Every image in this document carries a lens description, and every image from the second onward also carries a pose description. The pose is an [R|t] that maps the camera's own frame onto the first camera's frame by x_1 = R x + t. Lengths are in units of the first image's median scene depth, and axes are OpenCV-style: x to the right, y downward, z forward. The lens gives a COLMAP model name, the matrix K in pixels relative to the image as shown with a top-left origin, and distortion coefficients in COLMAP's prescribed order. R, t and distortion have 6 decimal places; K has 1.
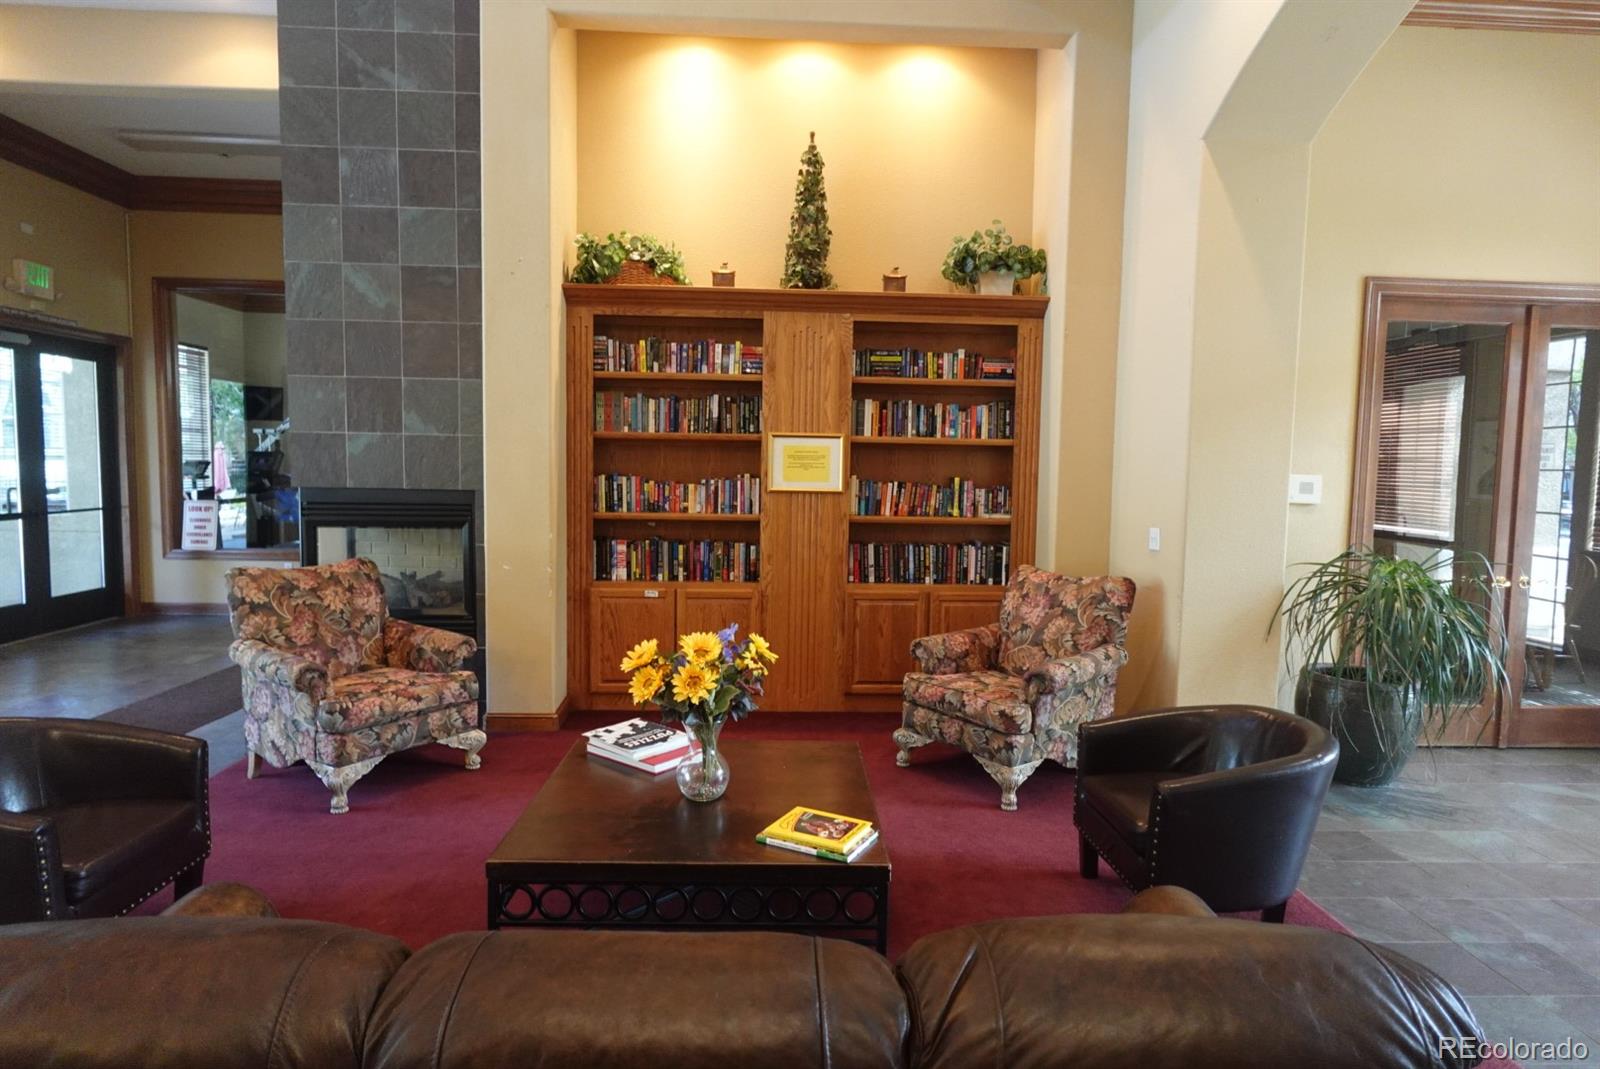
lens RADIAL K [[915.5, 0, 800.0], [0, 915.5, 534.5], [0, 0, 1]] dist [-0.004563, 0.011862]
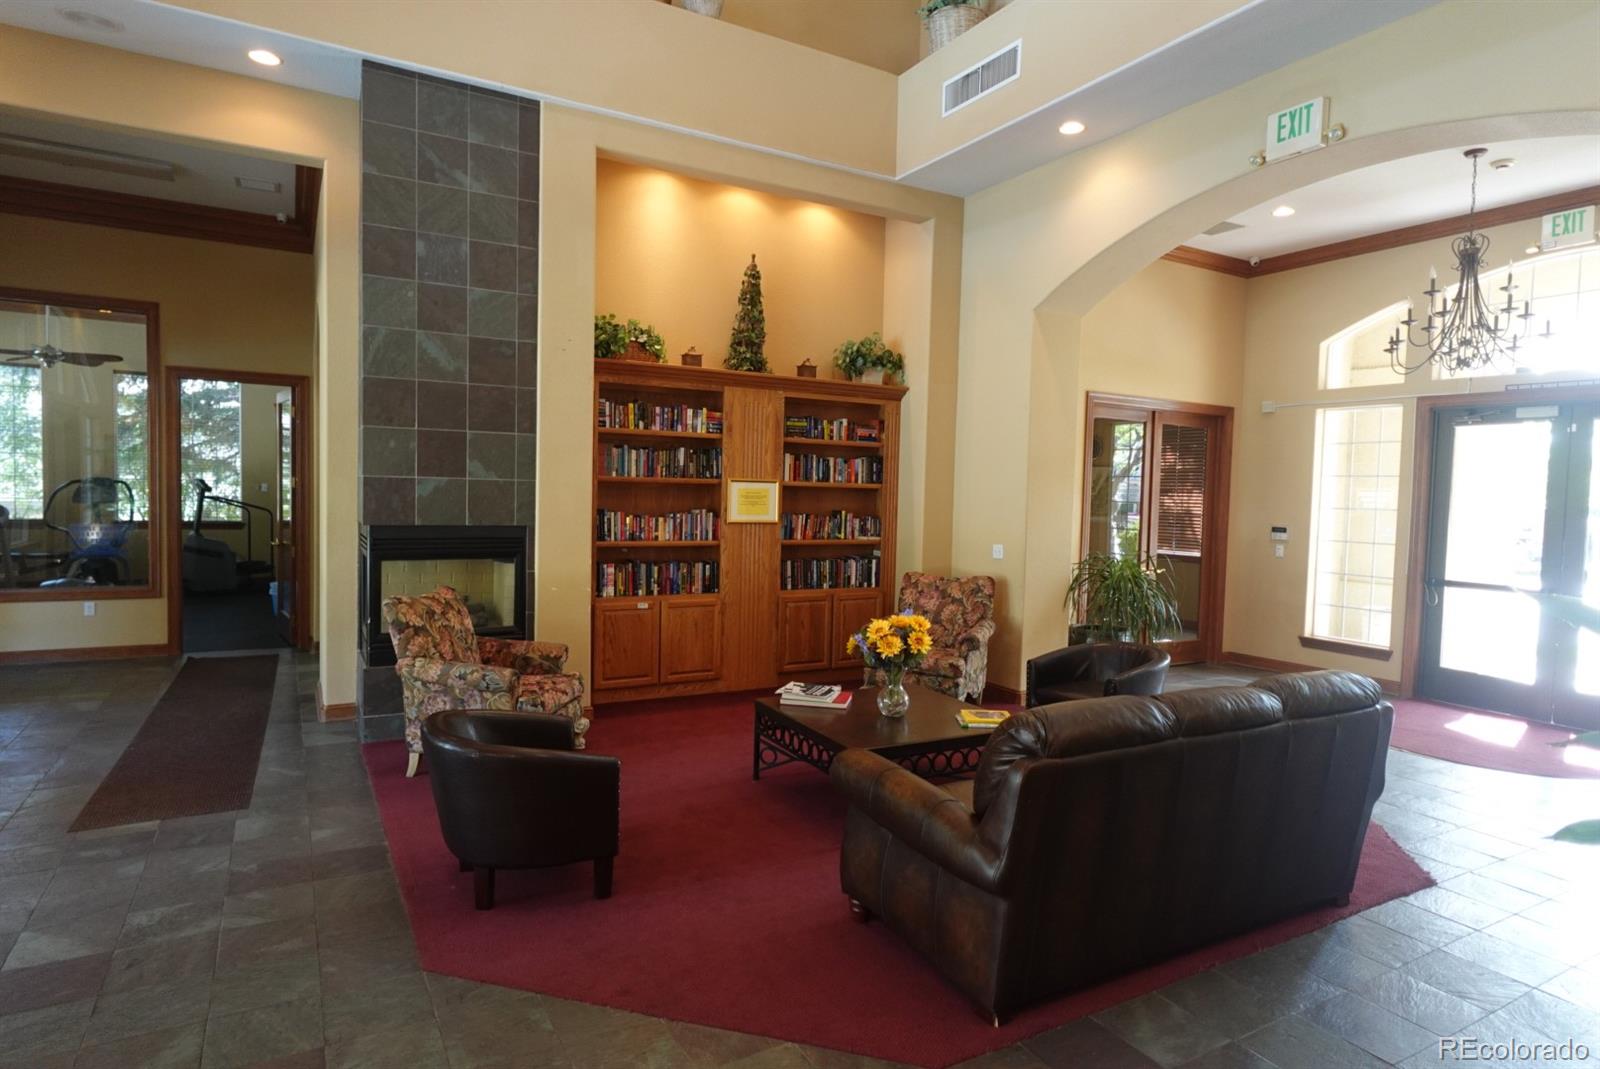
lens RADIAL K [[915.5, 0, 800.0], [0, 915.5, 534.5], [0, 0, 1]] dist [-0.004563, 0.011862]
pose [[0.890889, -0.018265, 0.453853, -0.535603], [0.026123, 0.999598, -0.011051, -0.013314], [-0.453469, 0.021702, 0.891008, -0.213676]]
